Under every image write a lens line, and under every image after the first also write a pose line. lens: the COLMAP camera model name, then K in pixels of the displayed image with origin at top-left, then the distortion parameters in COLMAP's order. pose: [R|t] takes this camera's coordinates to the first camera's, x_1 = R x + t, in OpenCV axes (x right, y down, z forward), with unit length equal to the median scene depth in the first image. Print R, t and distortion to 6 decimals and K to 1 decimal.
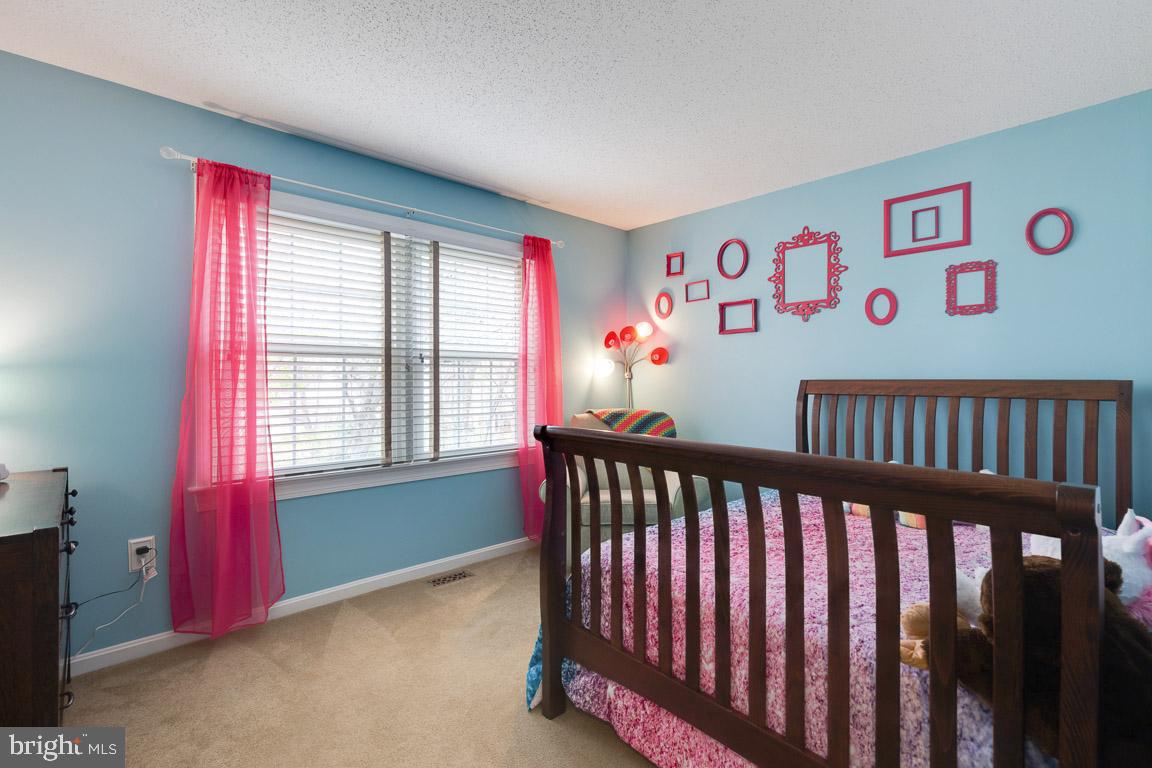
lens RADIAL K [[527.1, 0, 578.1], [0, 527.1, 383.9], [0, 0, 1]] dist [0.005621, -0.000504]
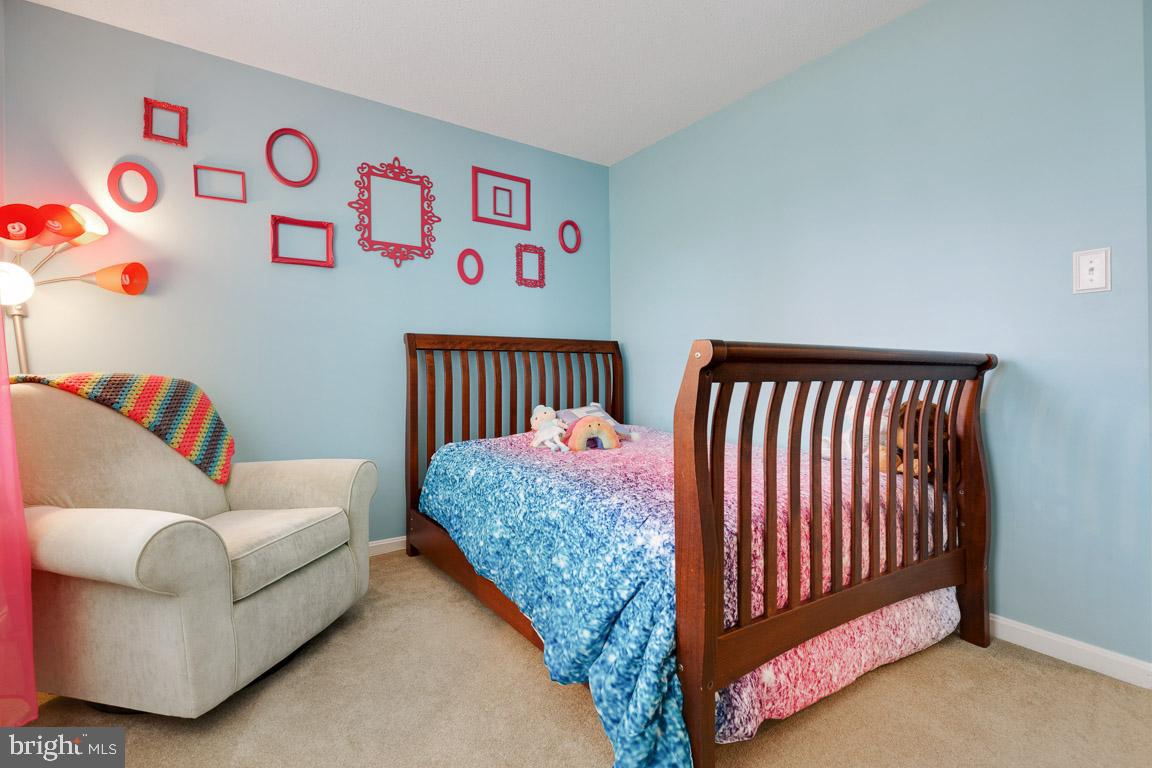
lens RADIAL K [[527.1, 0, 574.0], [0, 527.1, 377.0], [0, 0, 1]] dist [0.005621, -0.000504]
pose [[0.150900, -0.005548, 0.988533, -0.406426], [0.013049, 0.999908, 0.003620, 0.066990], [-0.988463, 0.012353, 0.150958, 0.618426]]
